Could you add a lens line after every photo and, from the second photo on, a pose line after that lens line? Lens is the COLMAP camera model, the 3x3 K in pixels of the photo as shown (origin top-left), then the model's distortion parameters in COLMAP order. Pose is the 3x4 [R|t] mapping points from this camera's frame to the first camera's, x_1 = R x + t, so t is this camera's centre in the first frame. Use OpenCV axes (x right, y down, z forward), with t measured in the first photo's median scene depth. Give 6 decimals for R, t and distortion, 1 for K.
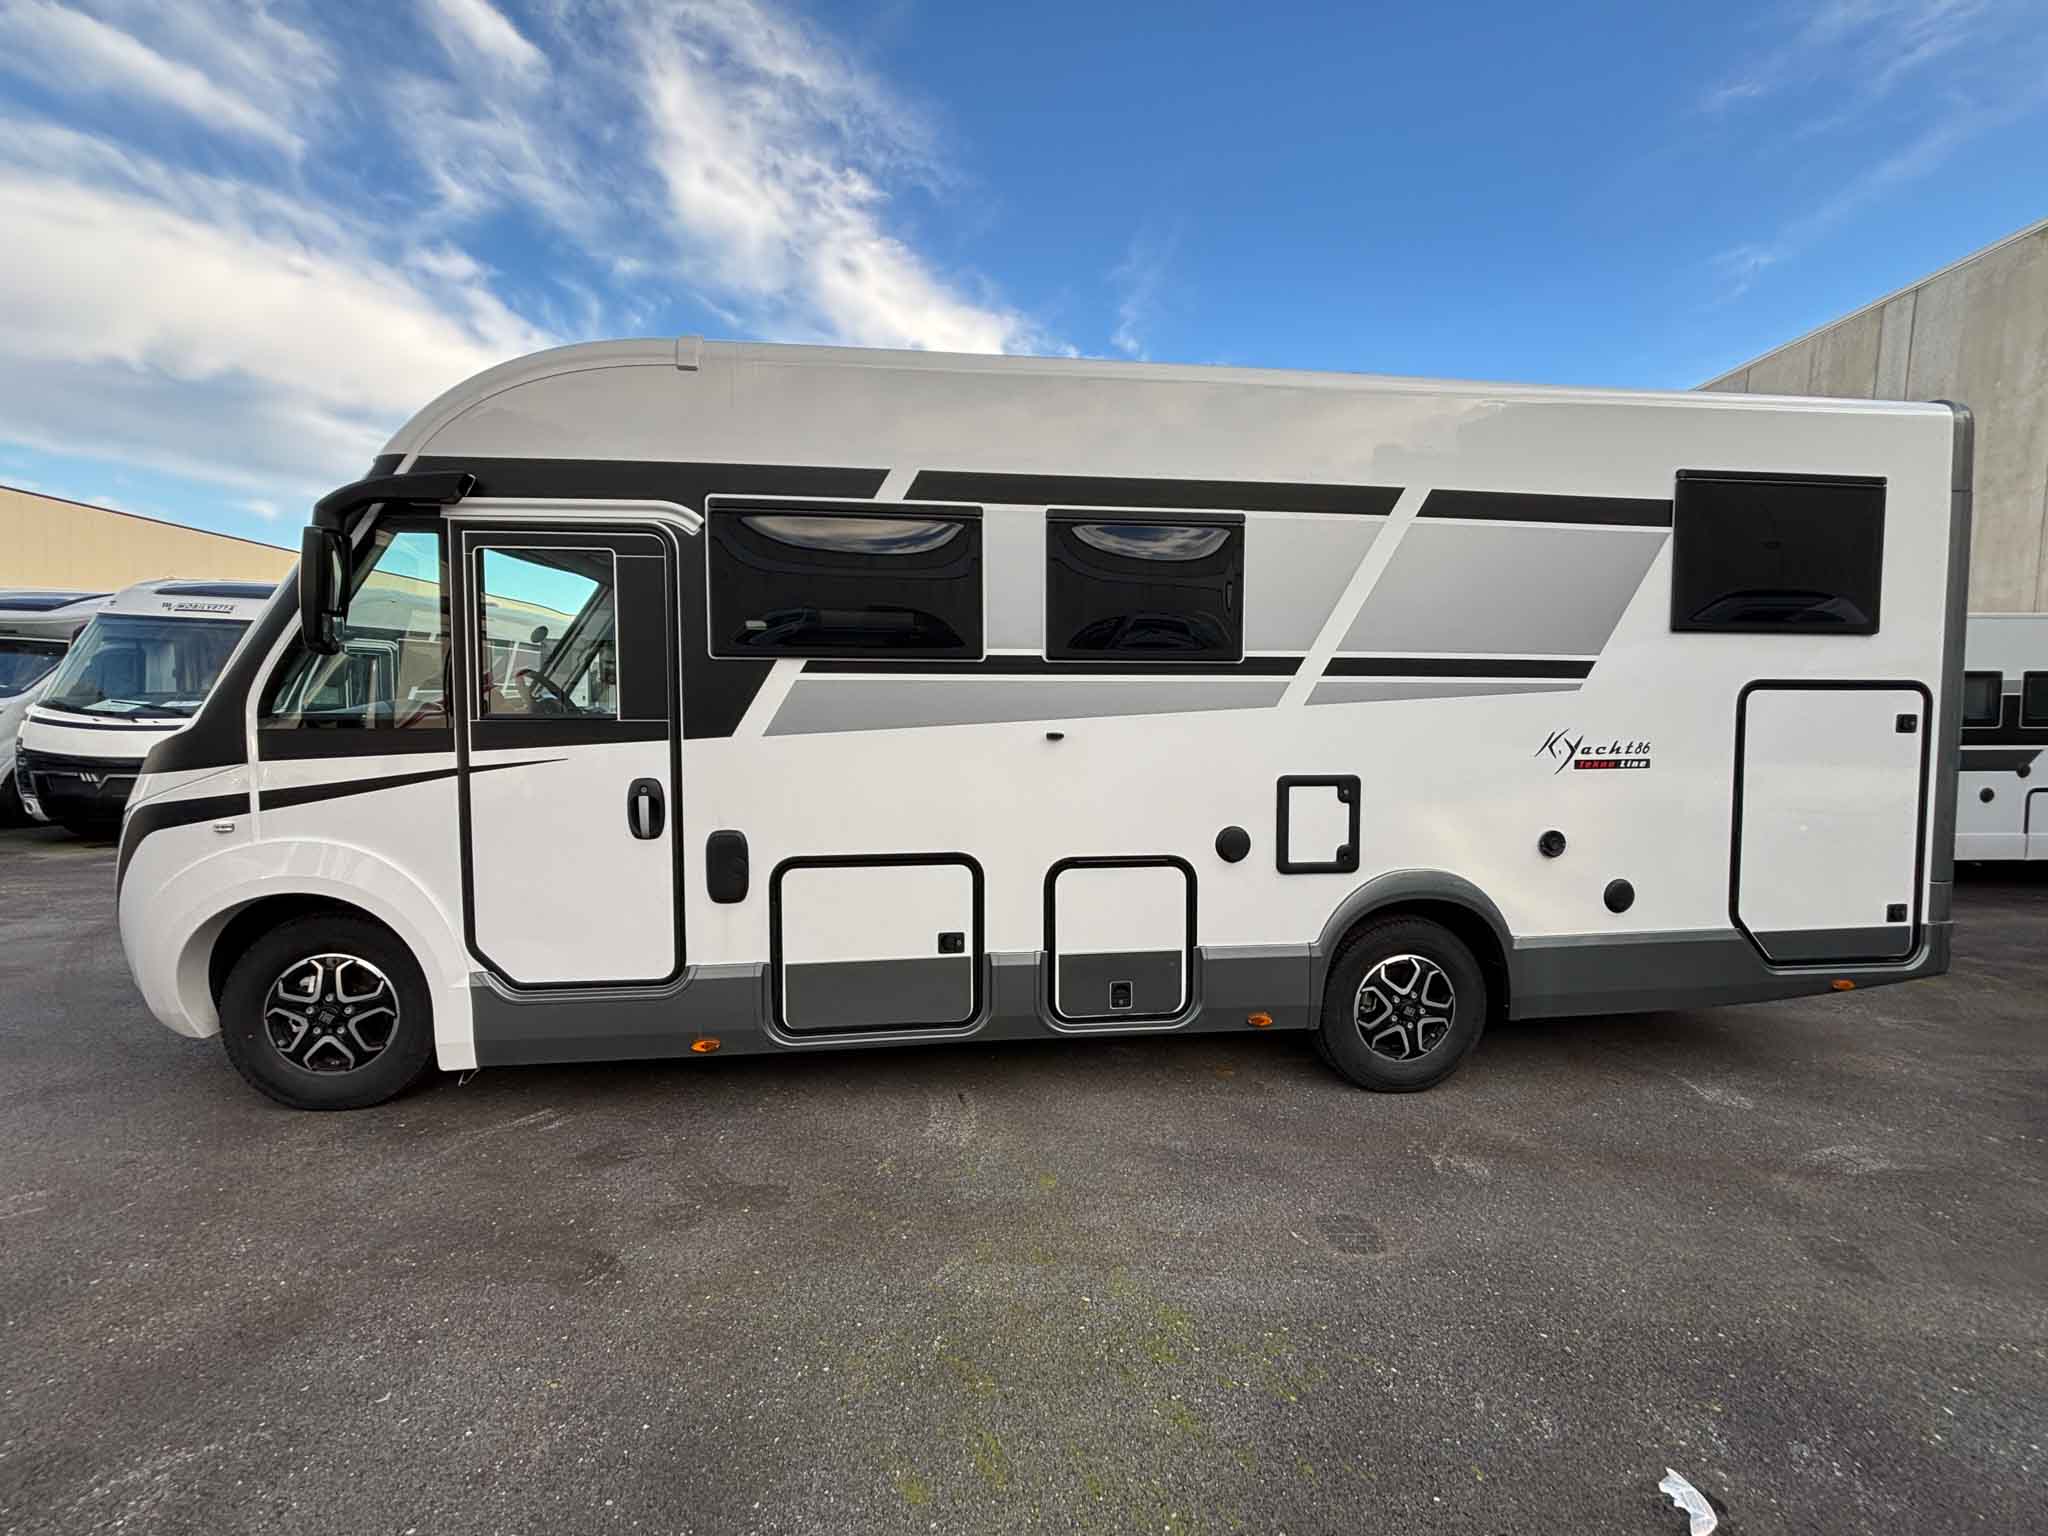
lens RADIAL K [[821.7, 0, 1030.4], [0, 821.7, 762.4], [0, 0, 1]] dist [0.002356, 0.000493]
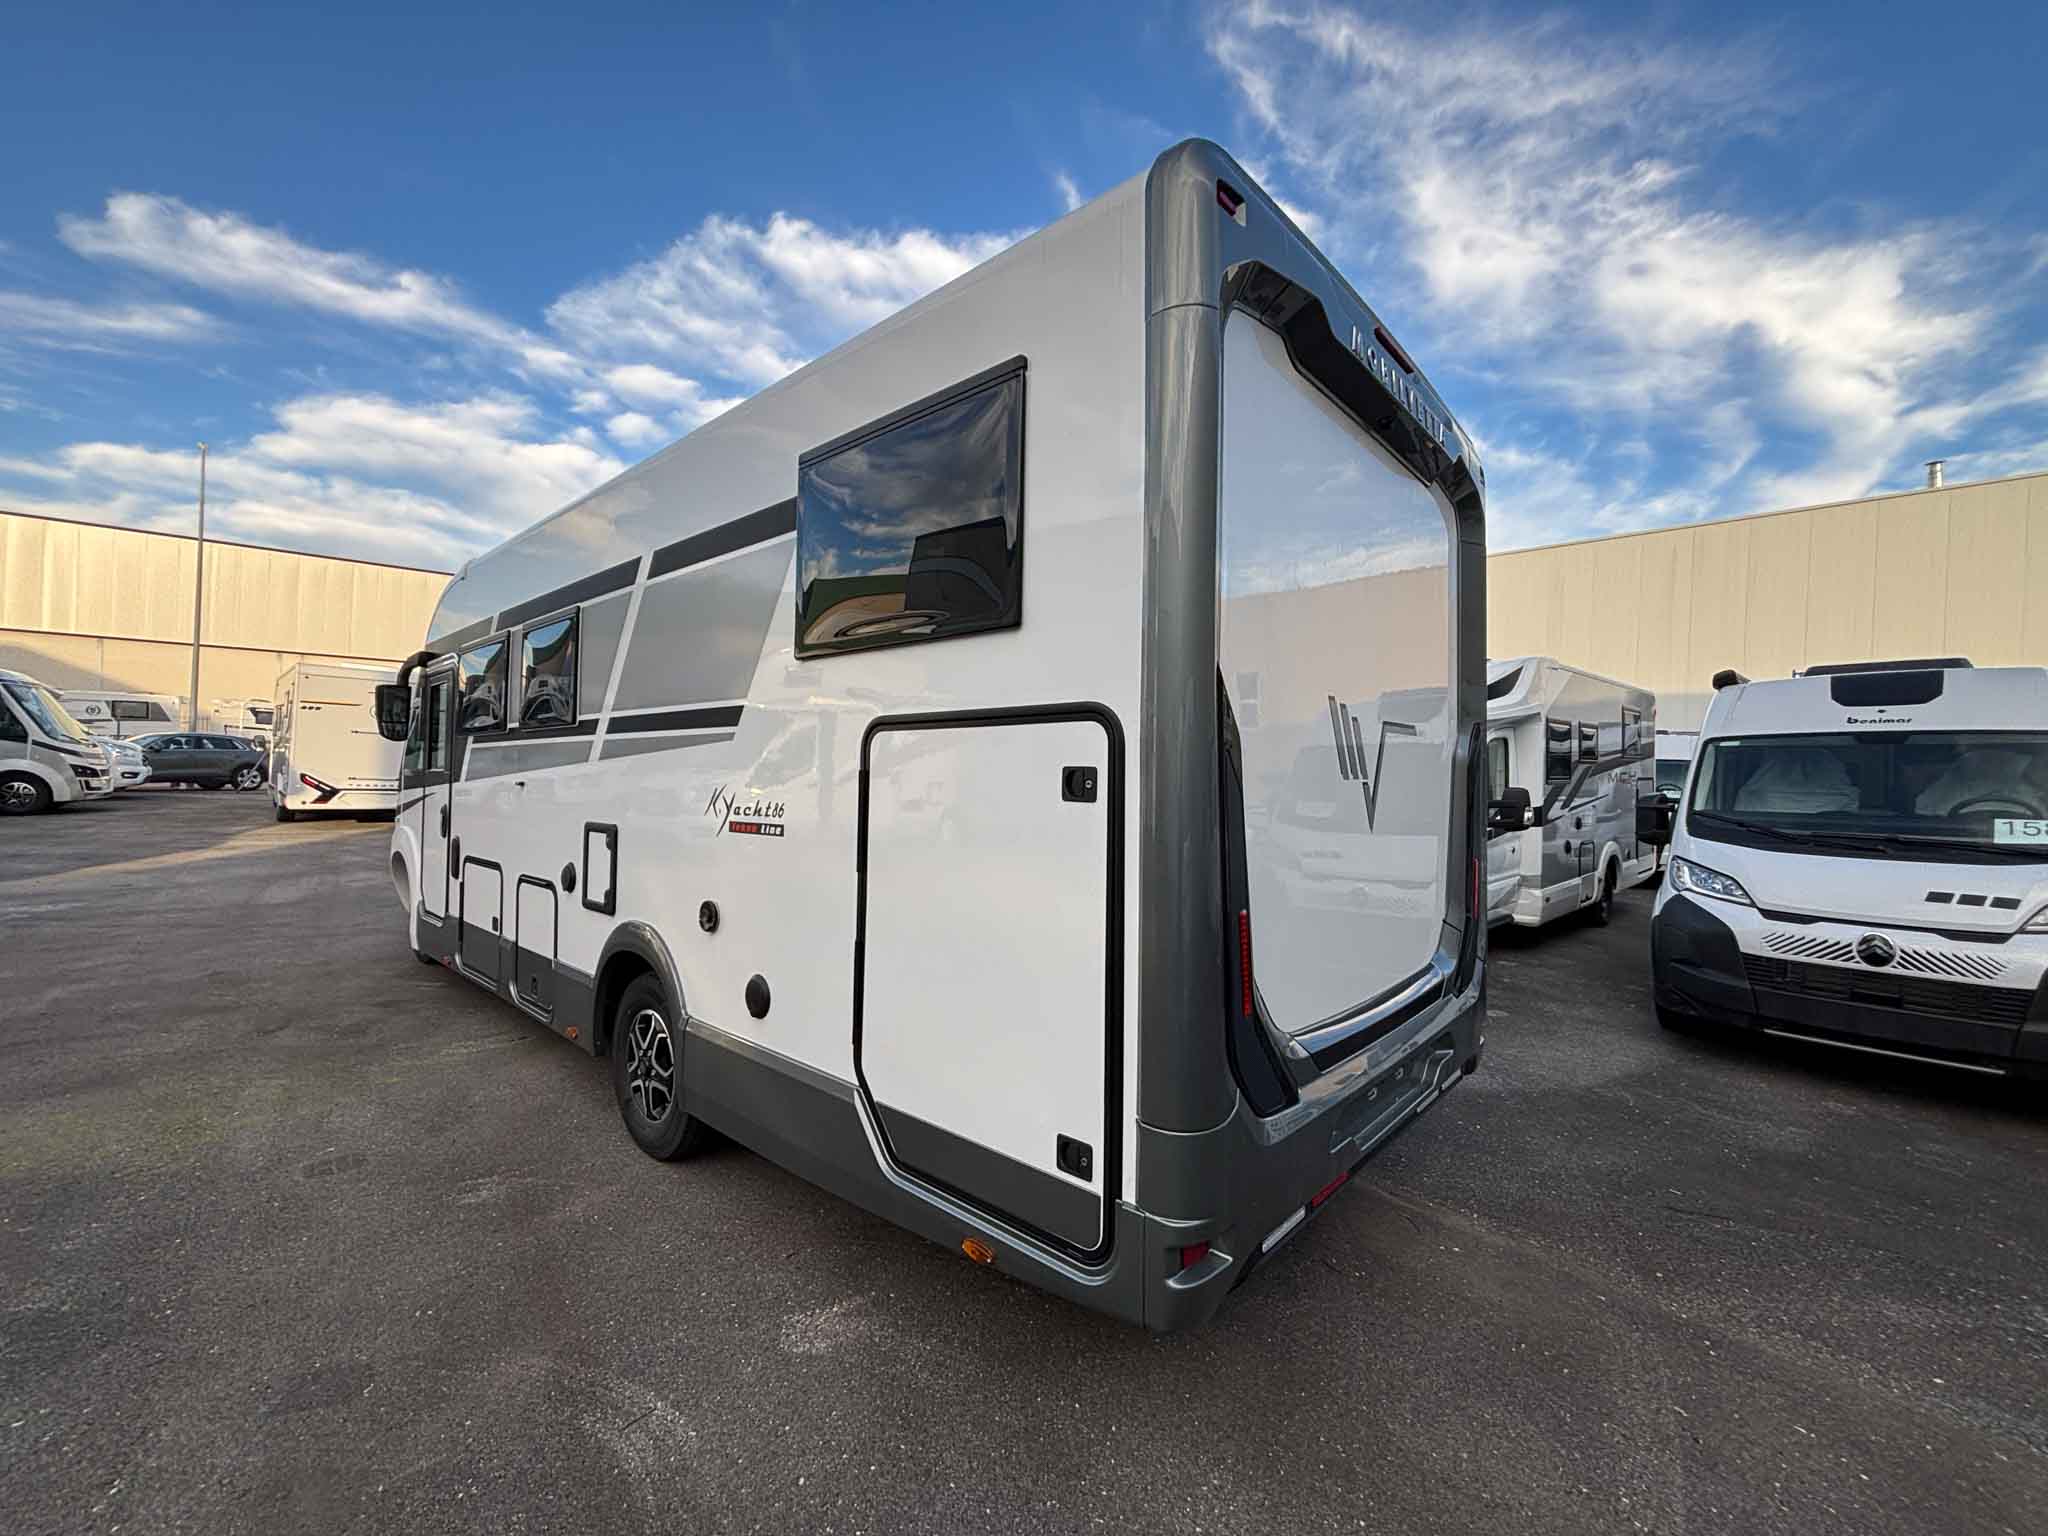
lens RADIAL K [[812.0, 0, 1021.2], [0, 812.0, 763.8], [0, 0, 1]] dist [-0.002299, -0.000037]
pose [[0.659893, -0.008124, -0.751316, 1.673392], [-0.054766, 0.996762, -0.058880, -0.032919], [0.749361, 0.080001, 0.657311, 0.745780]]
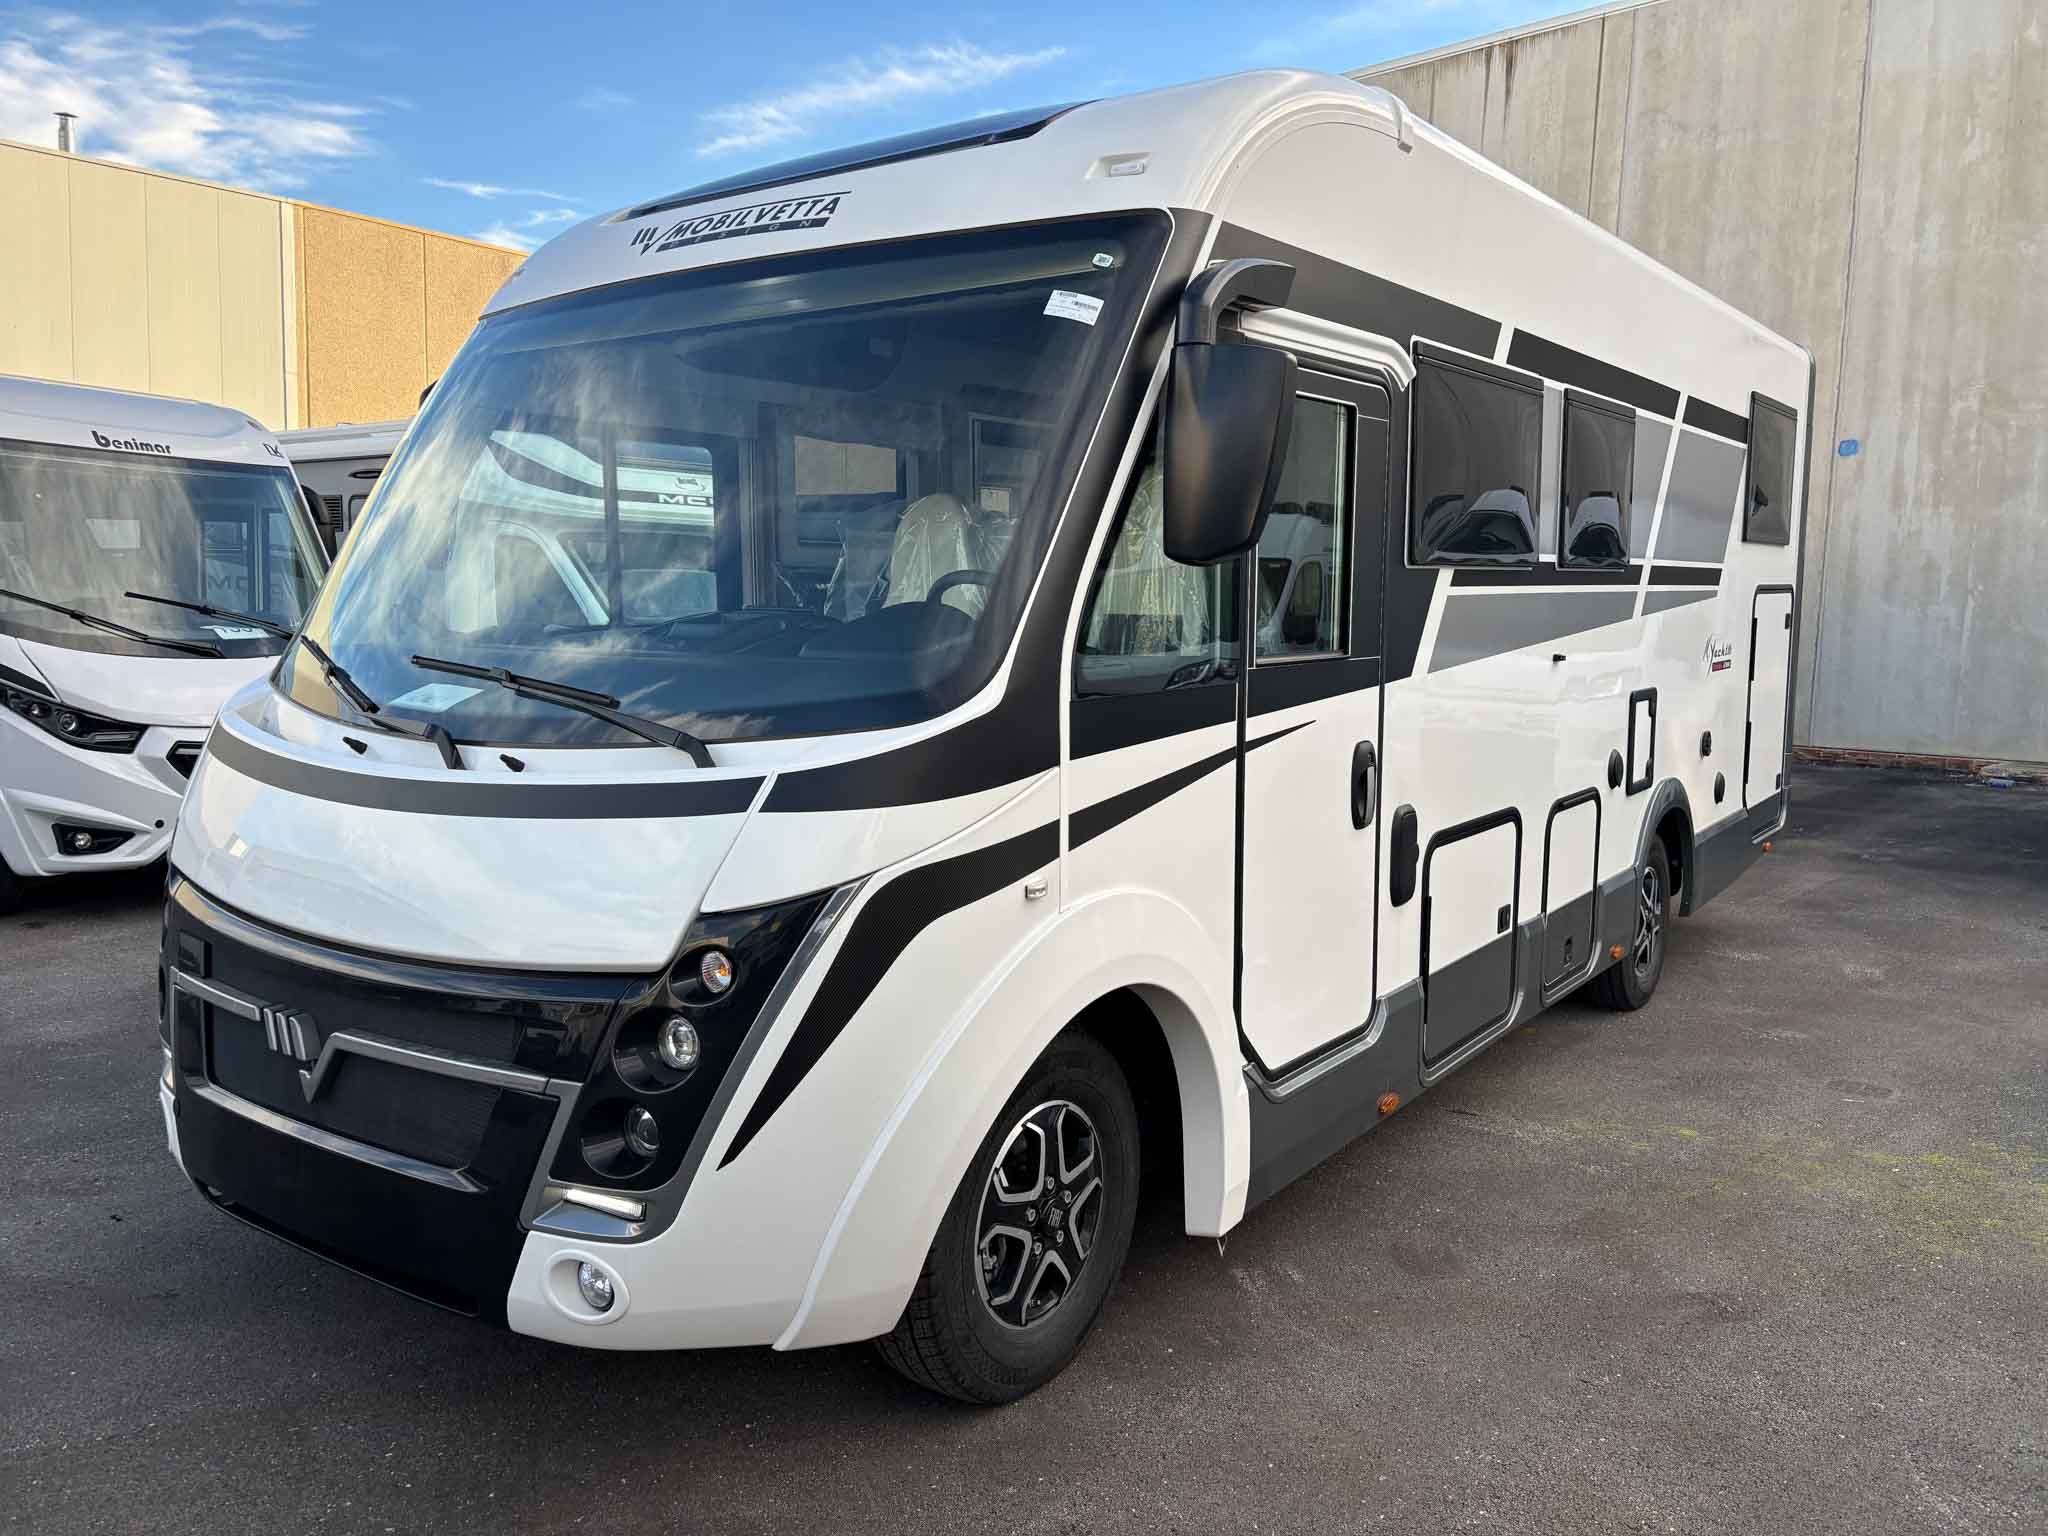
lens RADIAL K [[1527.0, 0, 1028.3], [0, 1527.0, 761.6], [0, 0, 1]] dist [0.006194, 0.003173]
pose [[0.689872, -0.084167, 0.719022, -1.539154], [0.040568, 0.996152, 0.077684, -0.072753], [-0.722794, -0.024423, 0.690632, 0.306149]]
